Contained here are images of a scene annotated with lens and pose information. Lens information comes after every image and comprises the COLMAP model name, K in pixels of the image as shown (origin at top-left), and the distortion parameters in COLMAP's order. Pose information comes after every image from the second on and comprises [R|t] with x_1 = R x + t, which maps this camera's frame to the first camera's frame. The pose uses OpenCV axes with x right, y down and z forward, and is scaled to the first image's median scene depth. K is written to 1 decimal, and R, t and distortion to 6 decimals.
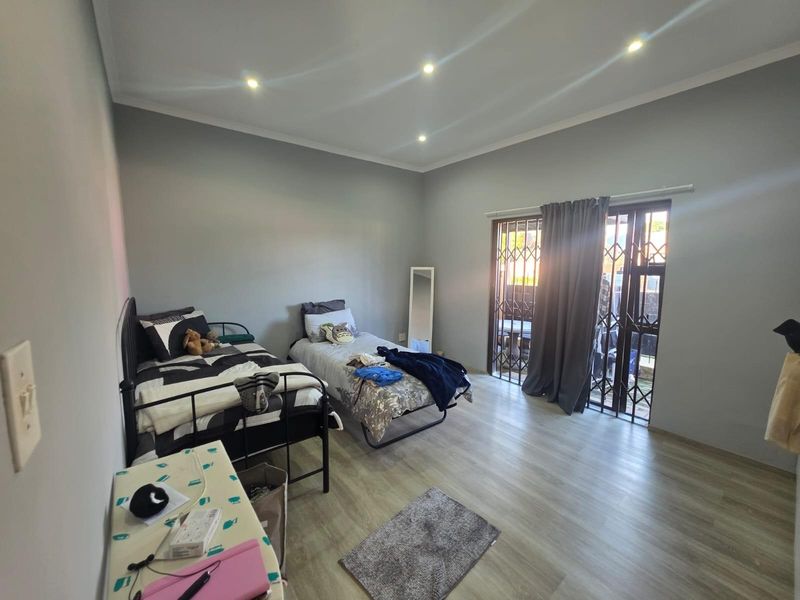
lens RADIAL K [[318.6, 0, 402.5], [0, 318.6, 298.1], [0, 0, 1]] dist [0.002055, -0.000113]
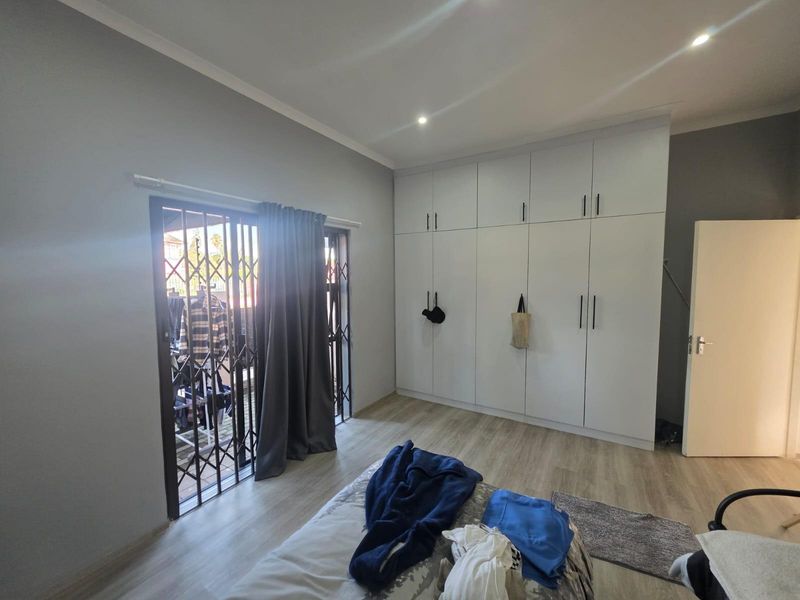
lens RADIAL K [[318.6, 0, 402.5], [0, 318.6, 298.1], [0, 0, 1]] dist [0.002055, -0.000113]
pose [[-0.327430, -0.063704, 0.942726, -0.343088], [0.122903, 0.986377, 0.109341, -0.125378], [-0.936848, 0.151665, -0.315140, 0.996037]]
